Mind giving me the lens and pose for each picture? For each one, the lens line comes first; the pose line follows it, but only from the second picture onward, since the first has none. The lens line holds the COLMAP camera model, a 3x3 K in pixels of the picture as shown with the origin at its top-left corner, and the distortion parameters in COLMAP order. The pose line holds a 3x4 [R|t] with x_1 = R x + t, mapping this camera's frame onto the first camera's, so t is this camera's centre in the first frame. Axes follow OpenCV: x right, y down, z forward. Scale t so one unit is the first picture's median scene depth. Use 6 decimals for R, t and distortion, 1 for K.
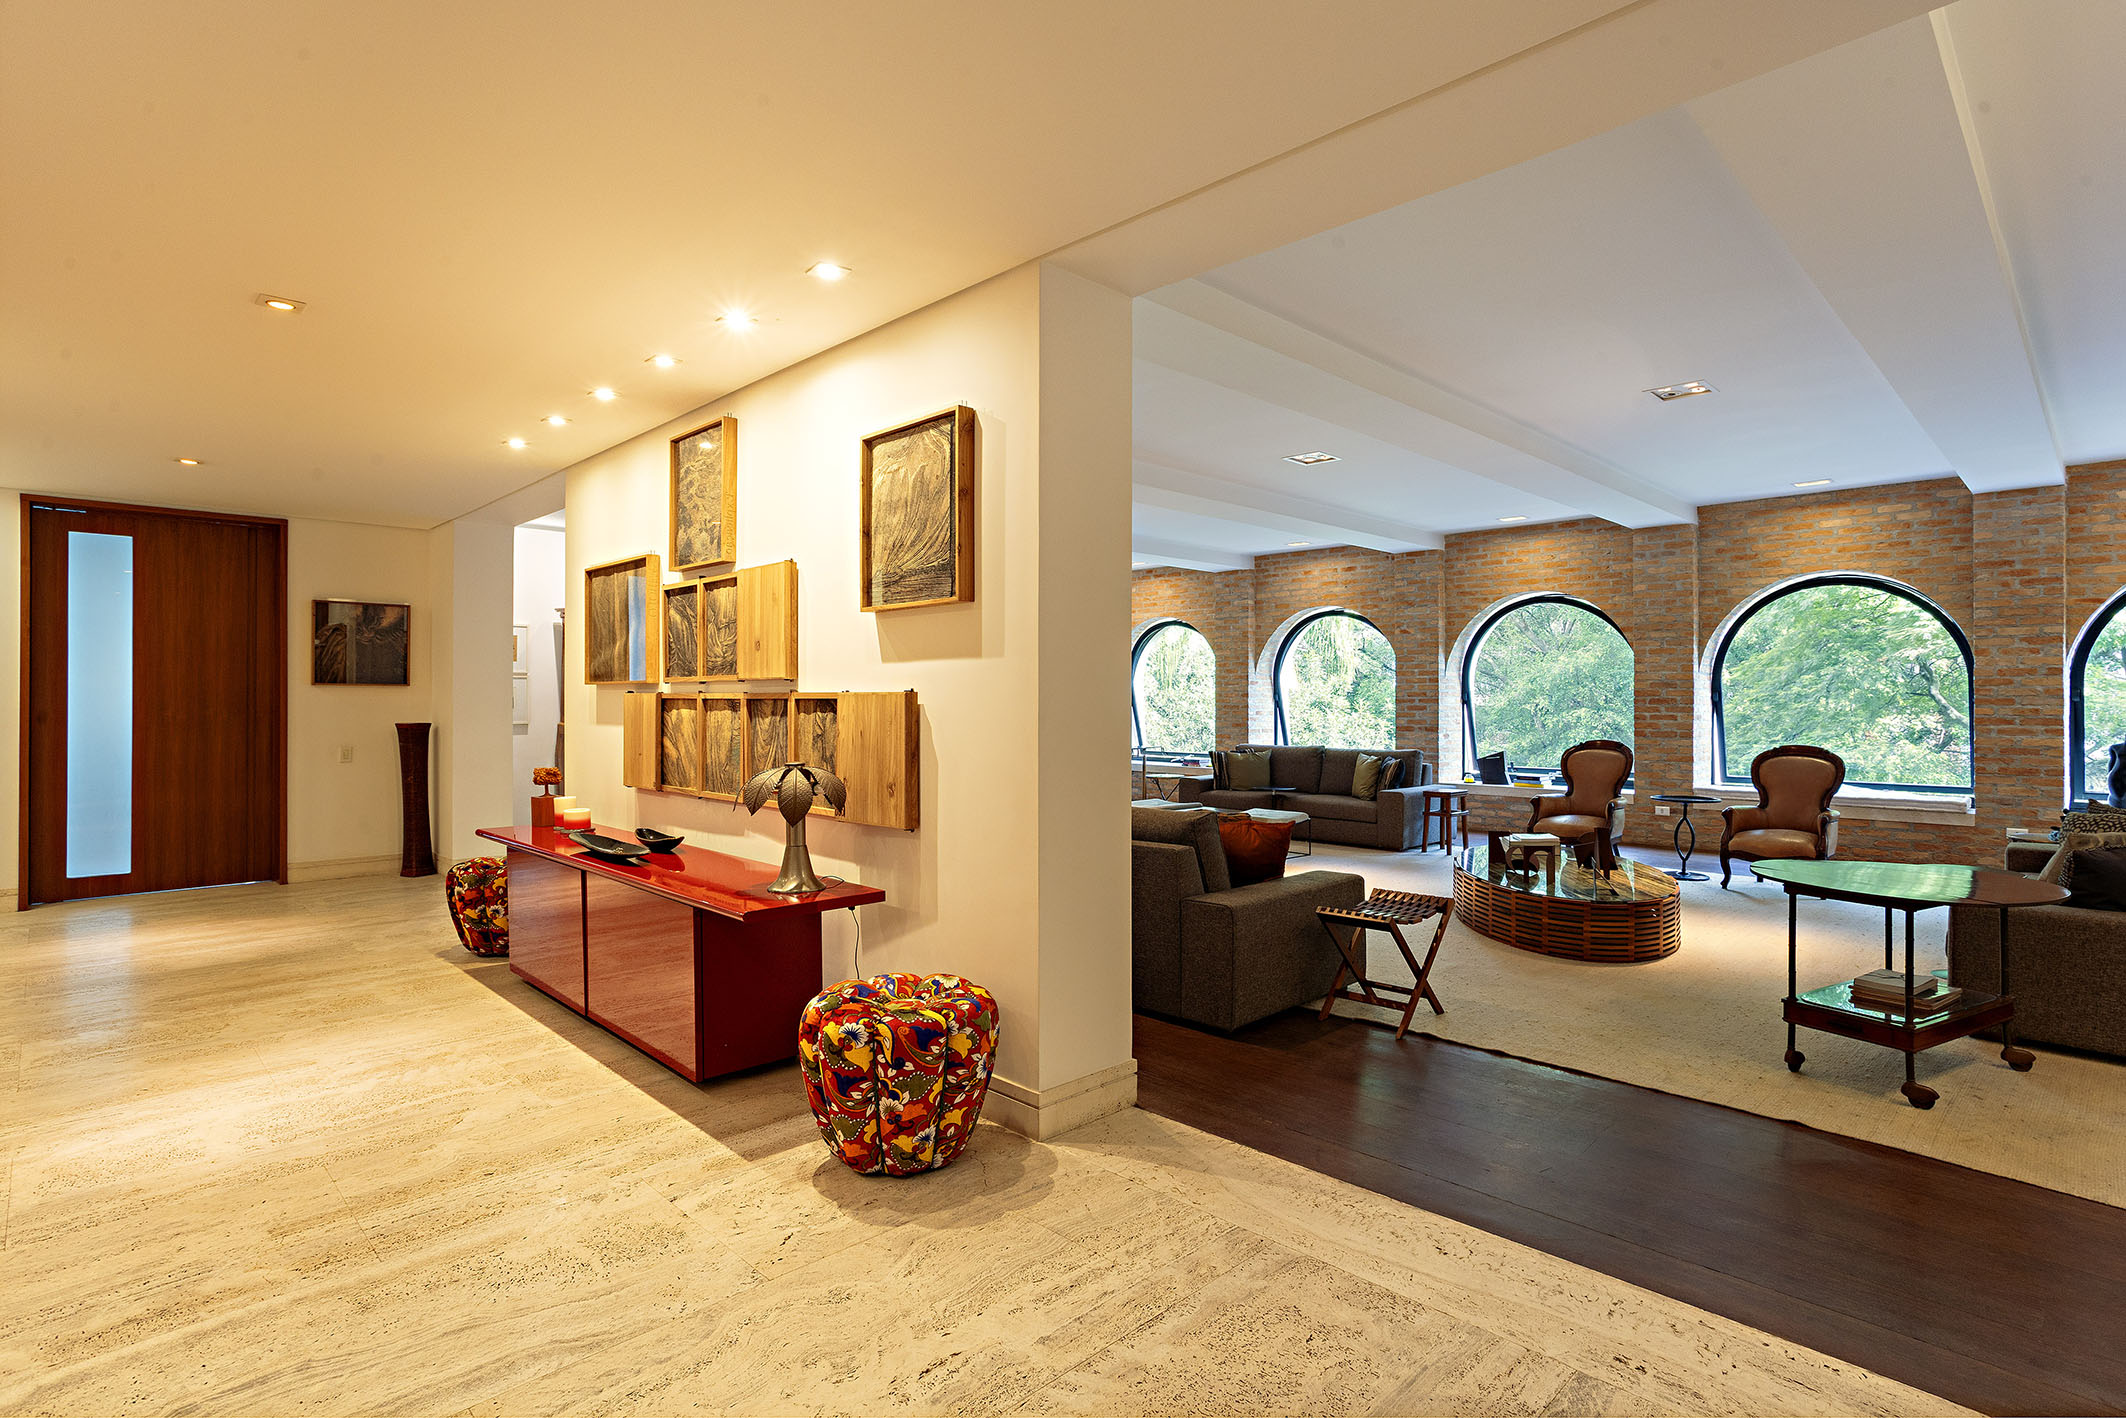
lens RADIAL K [[997.0, 0, 1058.1], [0, 997.0, 691.3], [0, 0, 1]] dist [-0.025085, 0.011584]
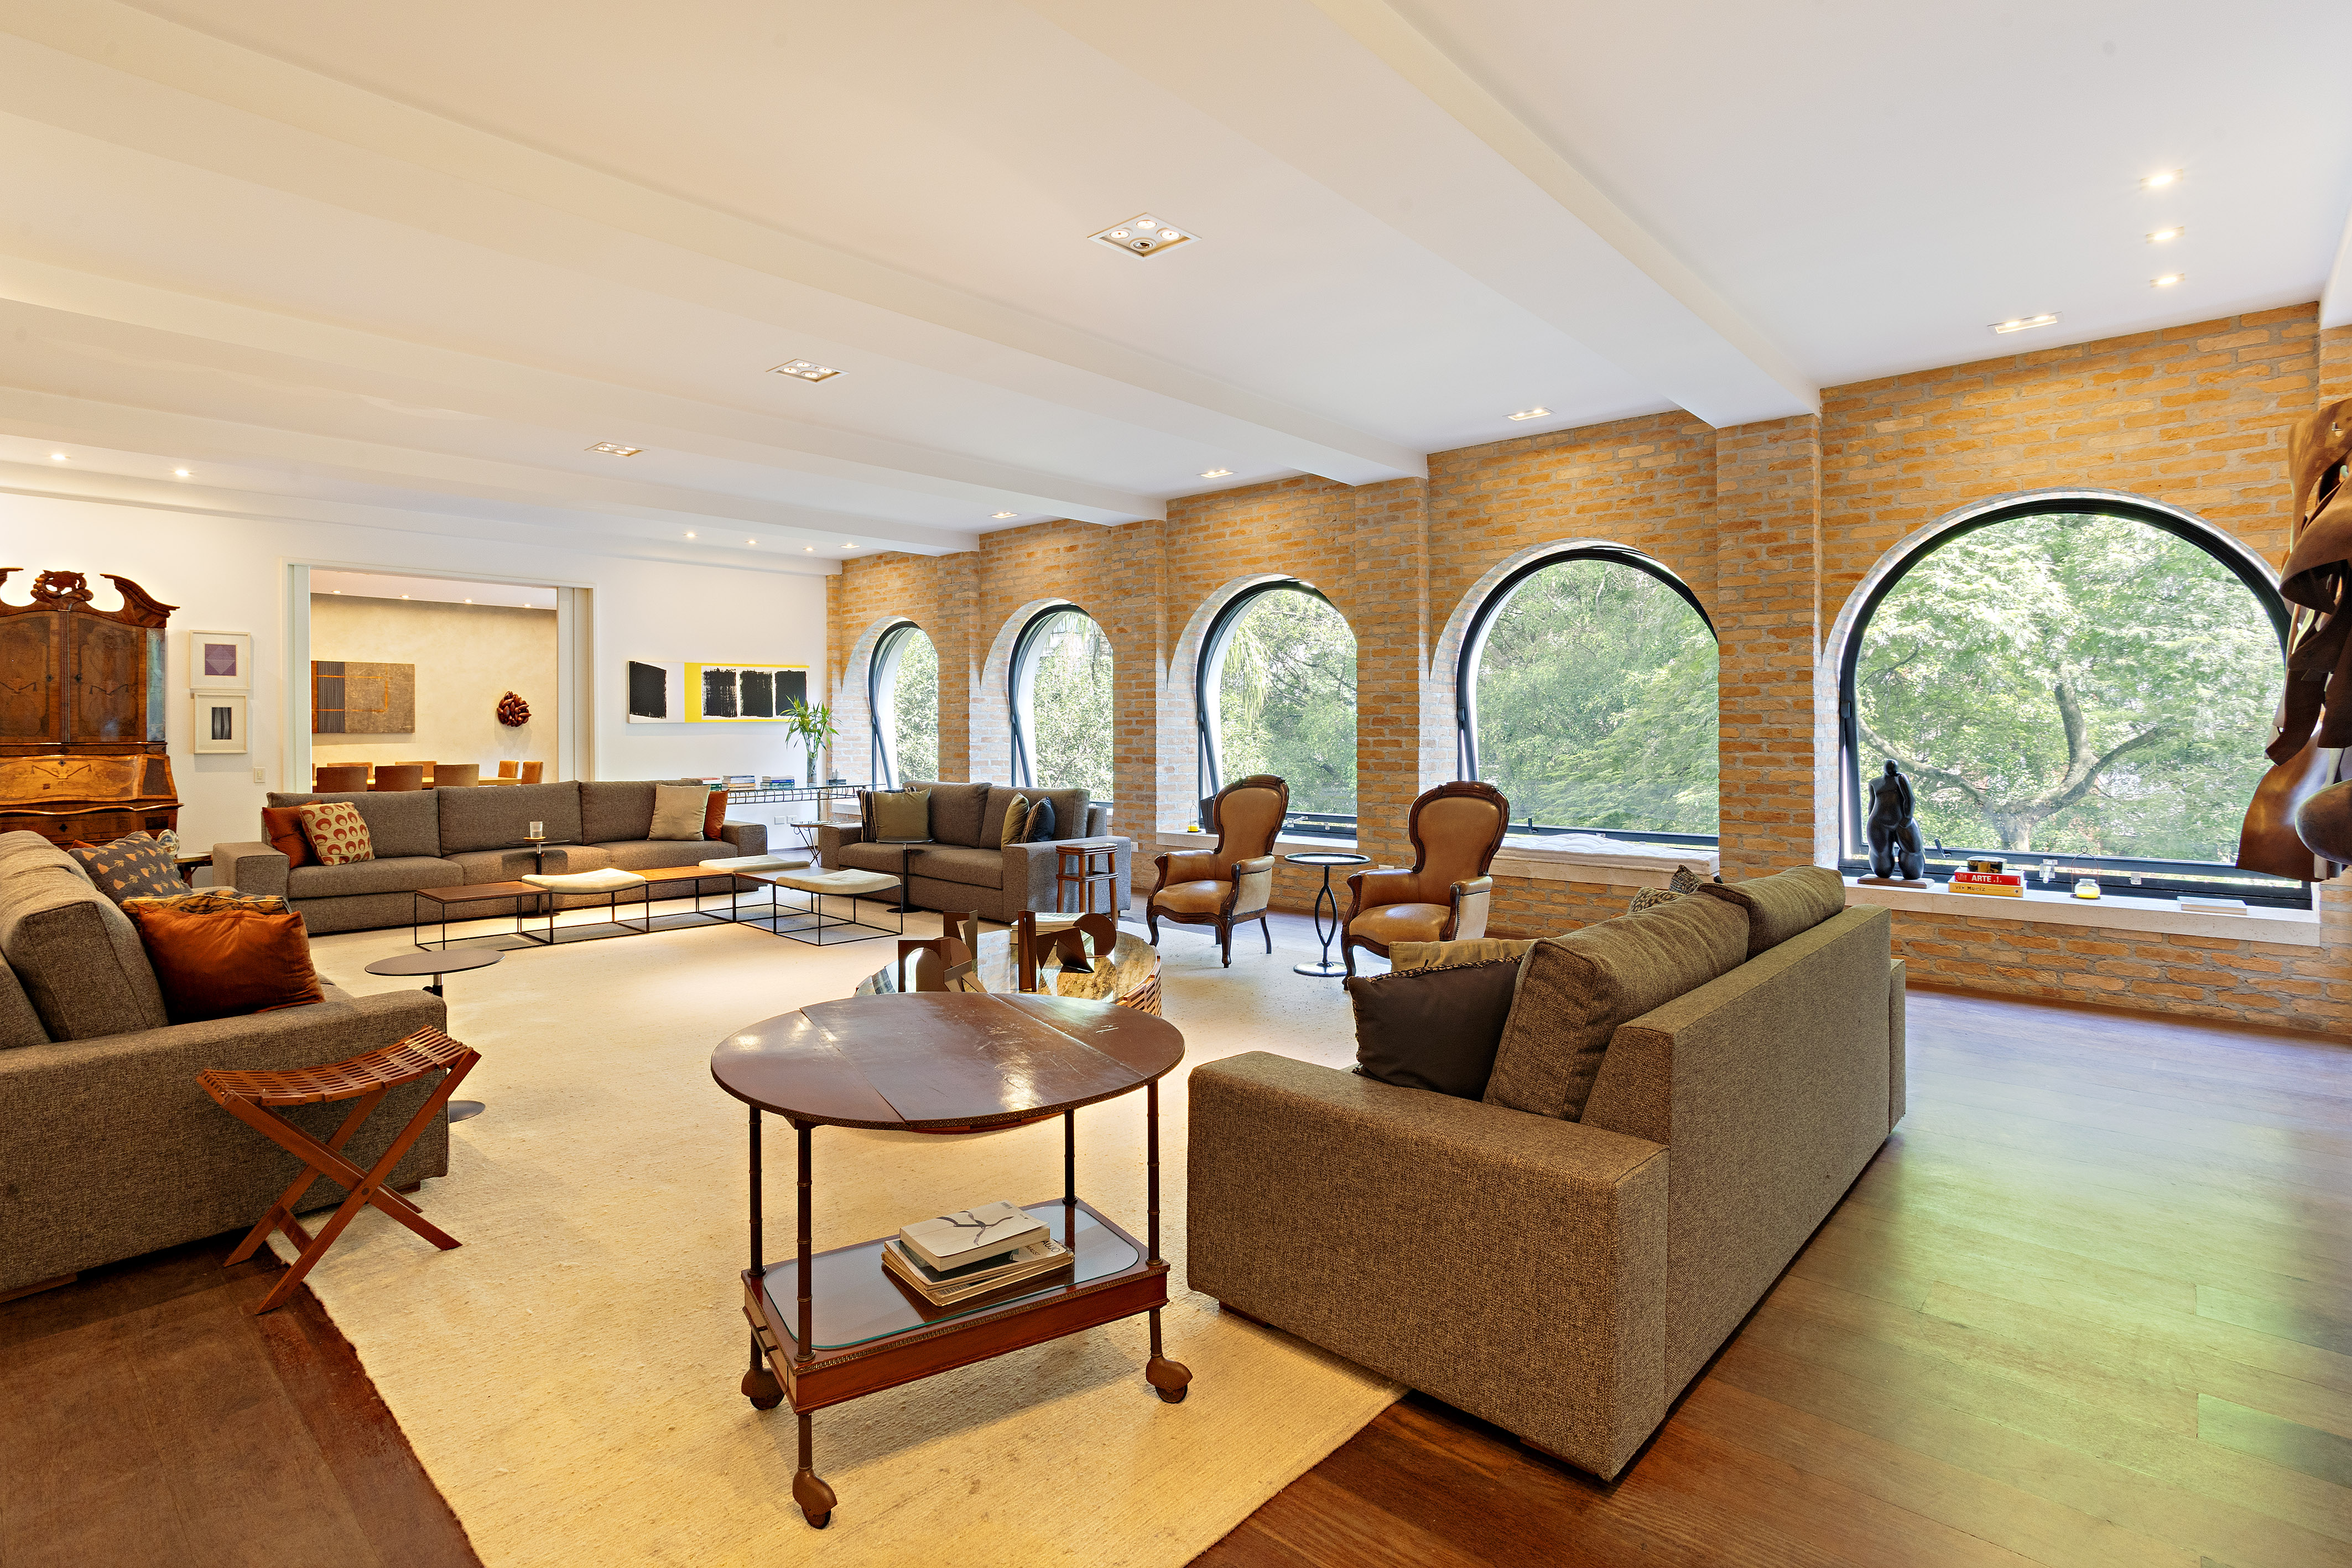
lens RADIAL K [[1191.0, 0, 1152.9], [0, 1191.0, 713.3], [0, 0, 1]] dist [-0.049495, 0.026818]
pose [[0.999971, -0.001738, 0.007388, 0.534946], [0.001774, 0.999987, -0.004816, 0.010067], [-0.007380, 0.004829, 0.999961, 0.154594]]
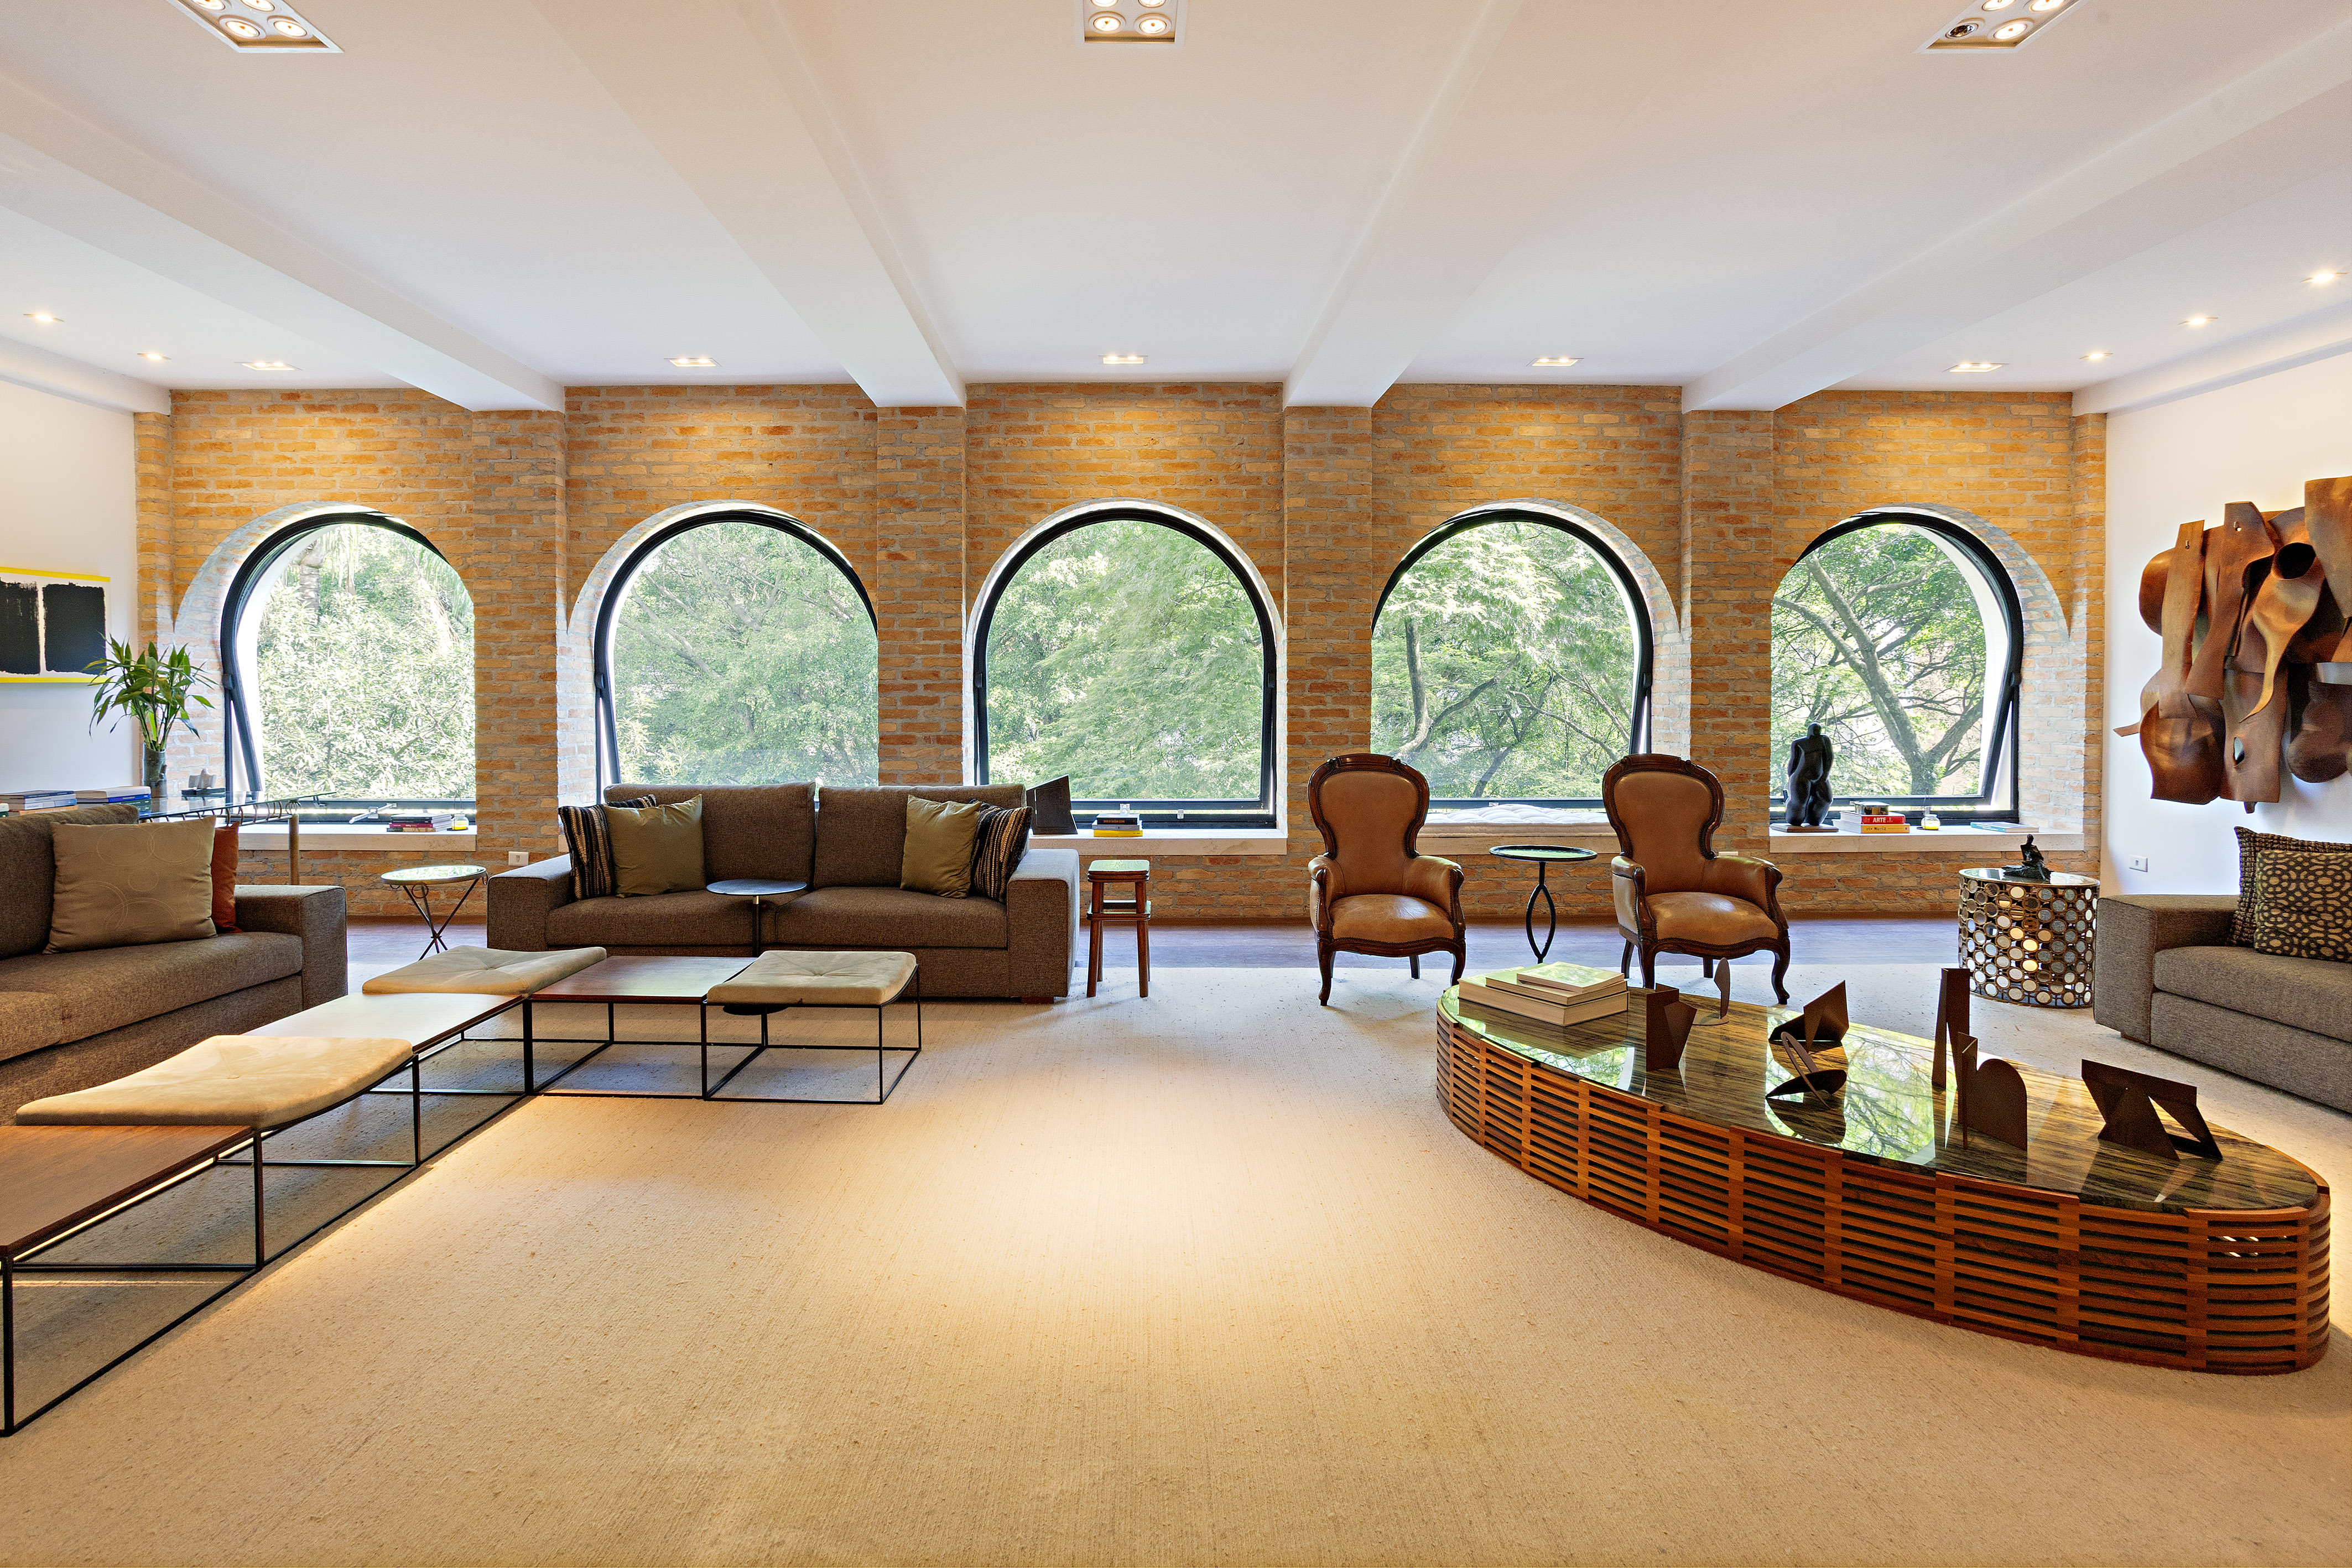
lens RADIAL K [[1191.0, 0, 1127.2], [0, 1191.0, 702.3], [0, 0, 1]] dist [-0.049495, 0.026818]
pose [[0.718777, -0.005177, 0.695221, -0.002585], [-0.003963, 0.999926, 0.011543, 0.014035], [-0.695229, -0.011052, 0.718703, 0.676756]]
